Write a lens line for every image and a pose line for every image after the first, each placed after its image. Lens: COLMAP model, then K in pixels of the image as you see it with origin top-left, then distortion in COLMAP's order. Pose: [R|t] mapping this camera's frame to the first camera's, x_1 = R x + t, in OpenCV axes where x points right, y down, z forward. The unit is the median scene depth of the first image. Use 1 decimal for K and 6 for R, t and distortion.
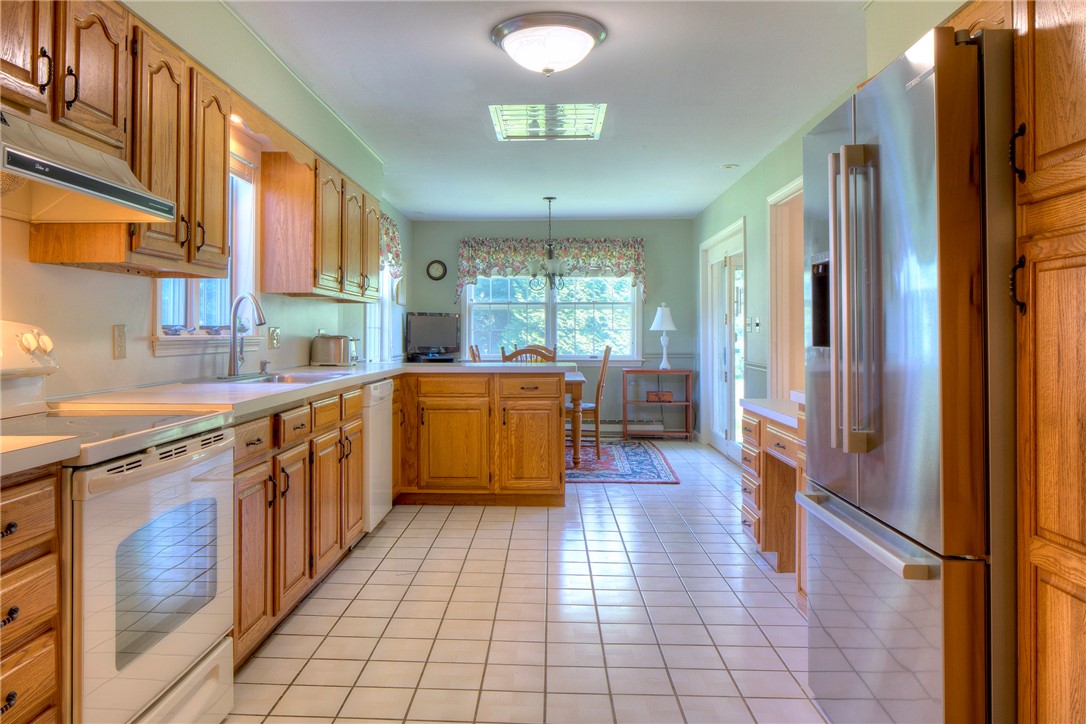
lens RADIAL K [[794.6, 0, 572.2], [0, 794.6, 333.2], [0, 0, 1]] dist [-0.012293, 0.007493]
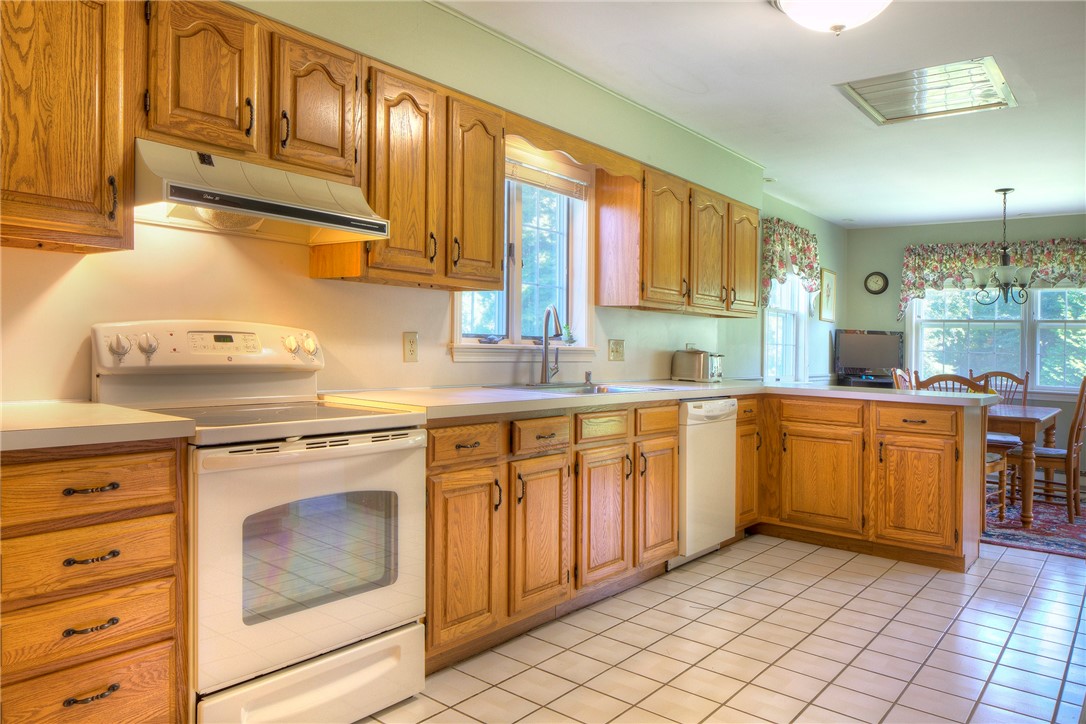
lens RADIAL K [[794.6, 0, 544.8], [0, 794.6, 356.5], [0, 0, 1]] dist [-0.012293, 0.007493]
pose [[0.783904, 0.034165, -0.619942, 0.162260], [-0.030532, 0.999398, 0.016470, -0.000198], [0.620131, 0.006017, 0.784475, 0.120056]]
